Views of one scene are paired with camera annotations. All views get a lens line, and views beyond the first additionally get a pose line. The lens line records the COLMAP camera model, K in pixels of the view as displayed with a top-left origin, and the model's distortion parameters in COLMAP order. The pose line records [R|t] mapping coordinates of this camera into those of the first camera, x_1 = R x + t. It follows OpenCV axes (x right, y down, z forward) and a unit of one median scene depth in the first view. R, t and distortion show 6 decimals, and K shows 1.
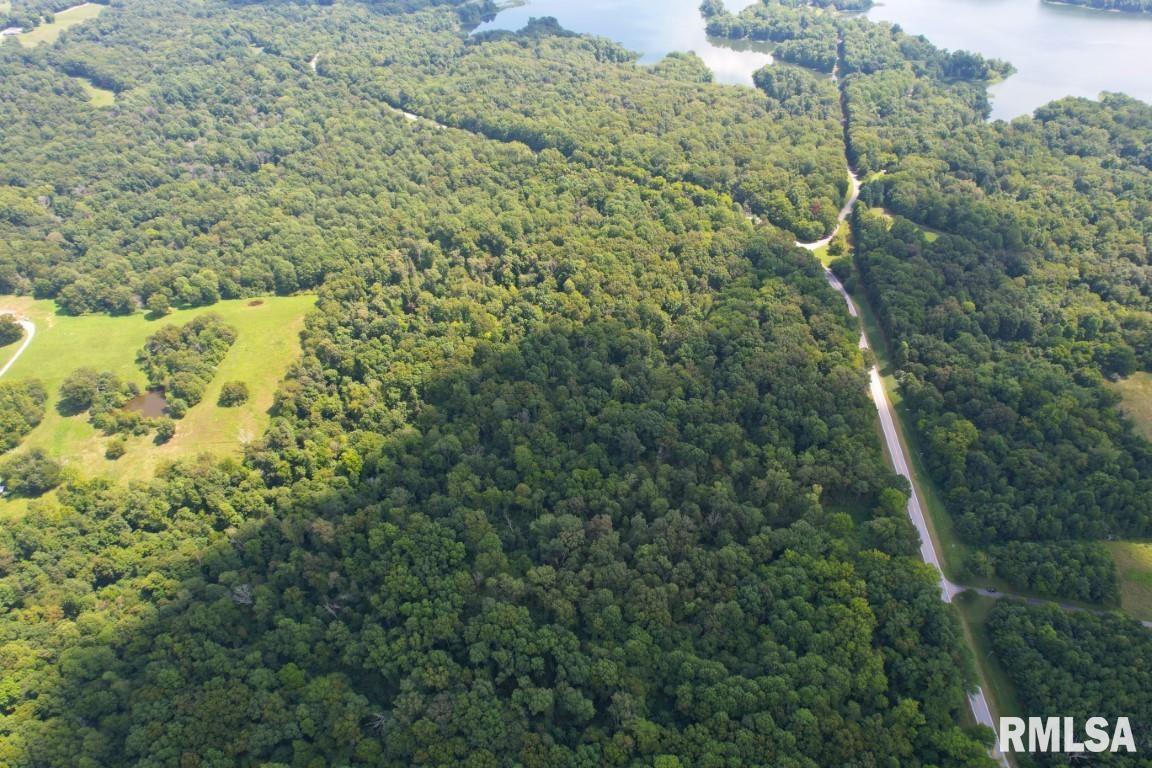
lens RADIAL K [[737.5, 0, 581.6], [0, 737.5, 378.9], [0, 0, 1]] dist [-0.075916, 0.072469]
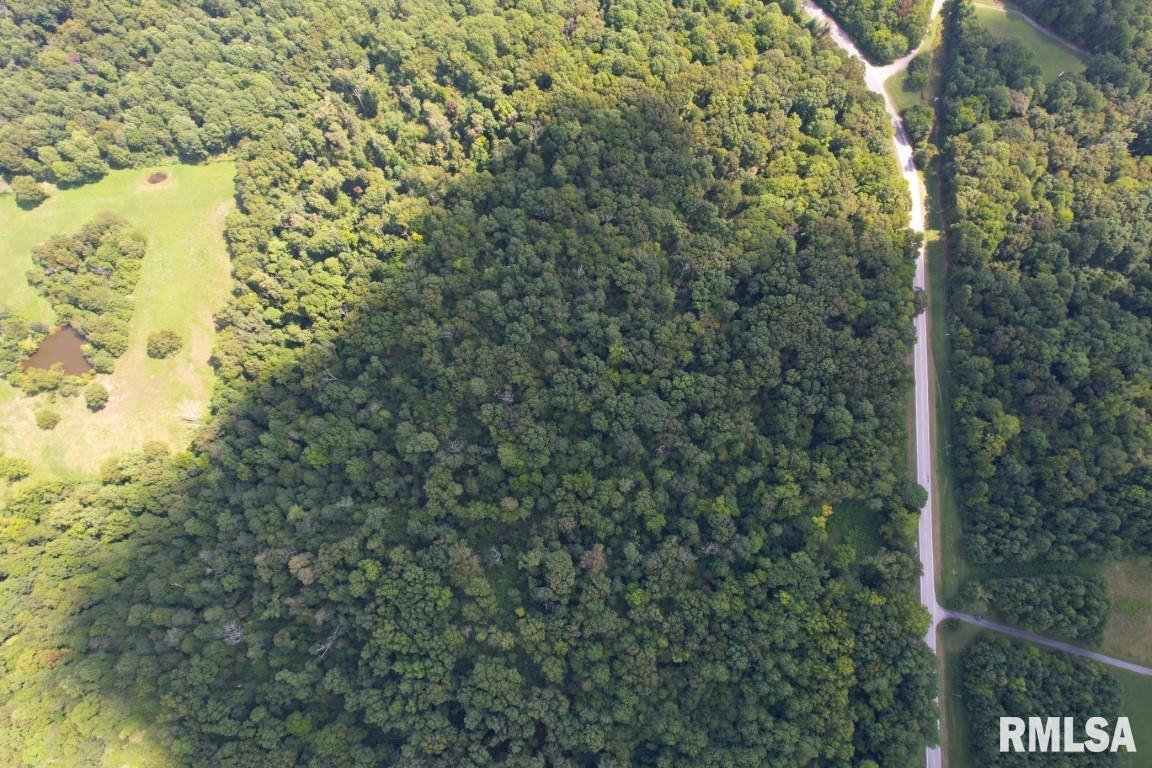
lens RADIAL K [[737.5, 0, 581.6], [0, 737.5, 378.9], [0, 0, 1]] dist [-0.075916, 0.072469]
pose [[0.999905, 0.008367, 0.010947, 0.000129], [-0.013036, 0.831790, 0.554938, -0.443164], [-0.004462, -0.555028, 0.831820, 0.287808]]
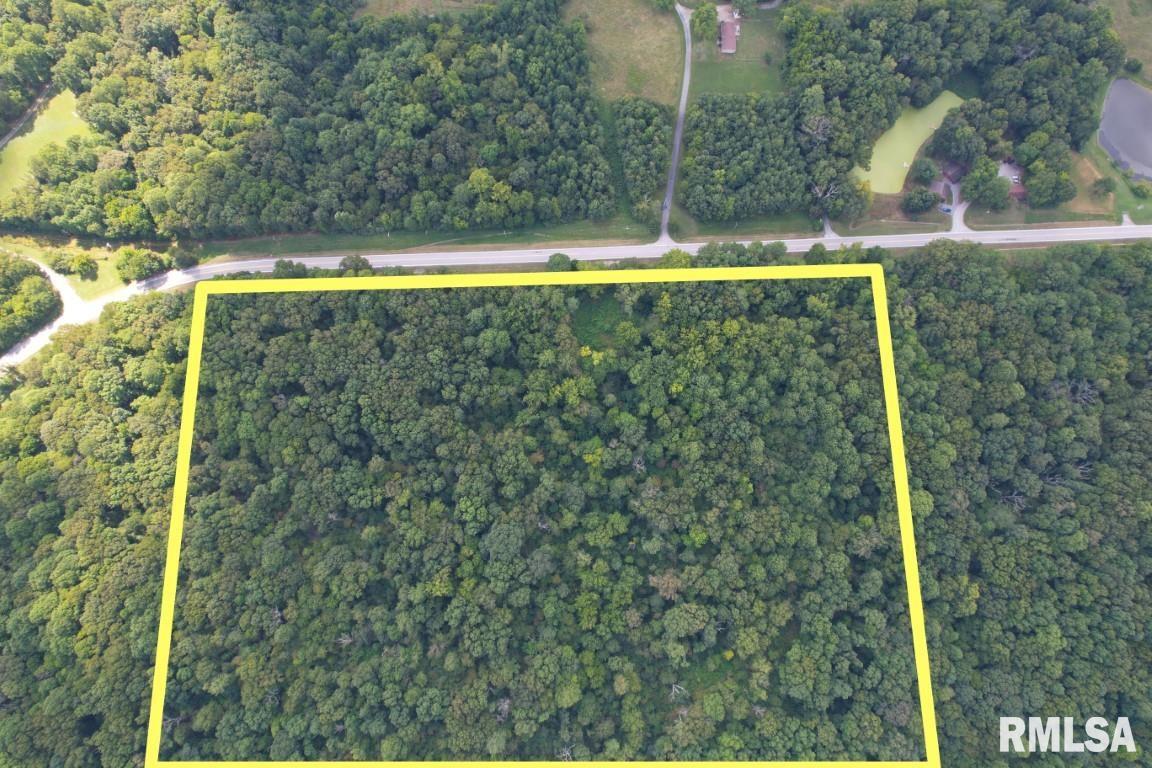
lens RADIAL K [[737.5, 0, 581.6], [0, 737.5, 378.9], [0, 0, 1]] dist [-0.075916, 0.072469]
pose [[-0.119244, -0.971461, 0.205049, 0.087621], [0.652342, 0.079032, 0.753793, -0.490210], [-0.748486, 0.223647, 0.624300, 0.383937]]
